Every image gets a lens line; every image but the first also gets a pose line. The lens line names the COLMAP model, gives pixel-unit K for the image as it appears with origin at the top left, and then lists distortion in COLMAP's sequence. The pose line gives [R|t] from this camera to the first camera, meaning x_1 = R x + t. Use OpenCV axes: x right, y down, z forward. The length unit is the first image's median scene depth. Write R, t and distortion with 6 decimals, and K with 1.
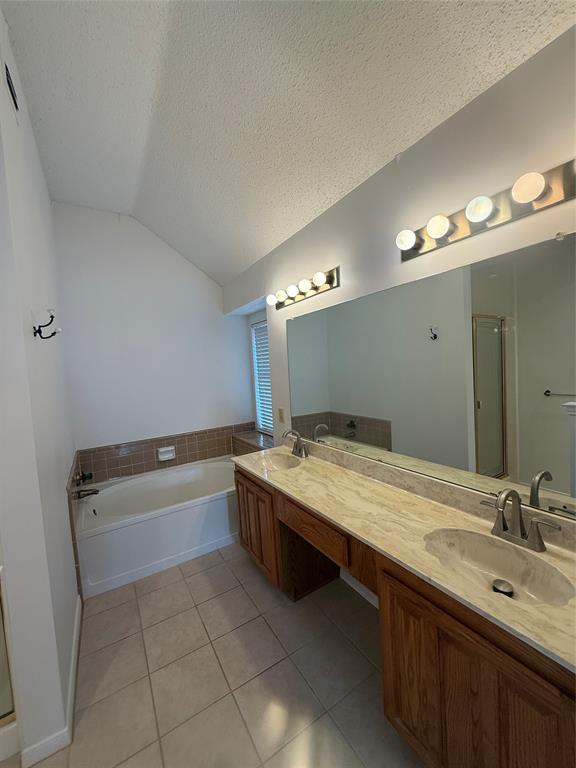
lens RADIAL K [[305.9, 0, 288.9], [0, 305.9, 382.8], [0, 0, 1]] dist [0.000433, 0.000048]
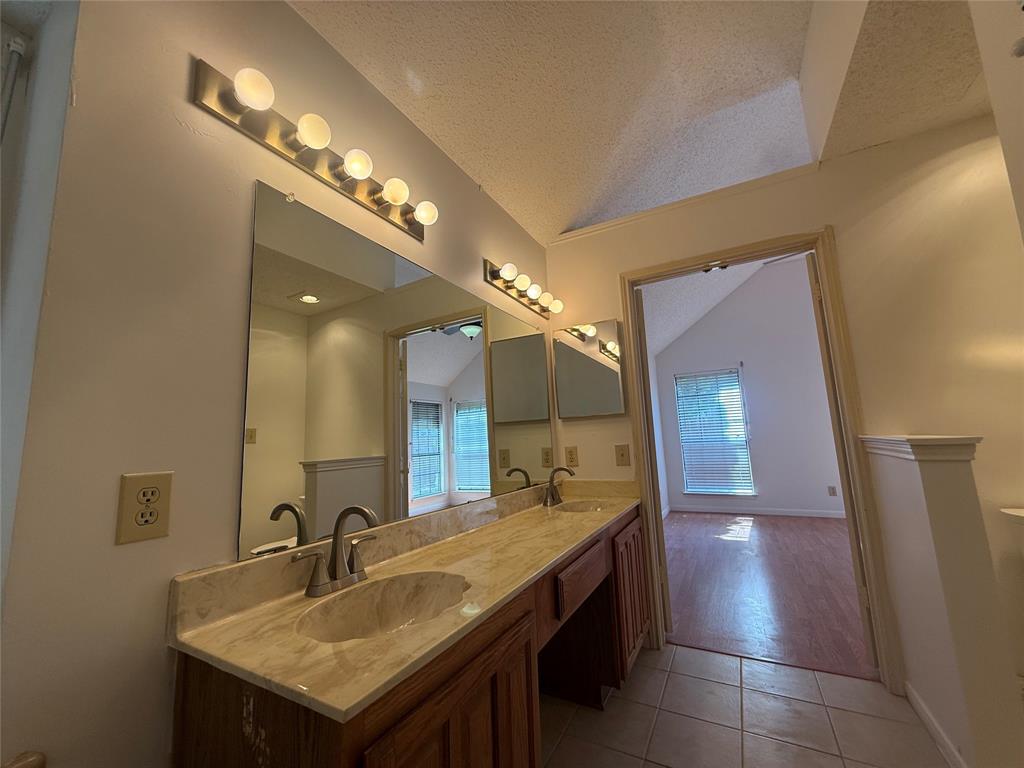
lens RADIAL K [[415.6, 0, 512.8], [0, 415.6, 379.6], [0, 0, 1]] dist [0.001061, 0.000043]
pose [[-0.493957, 0.200743, 0.845995, -0.633074], [0.108040, 0.979613, -0.169367, 0.138361], [-0.862748, 0.007742, -0.505576, 1.338480]]
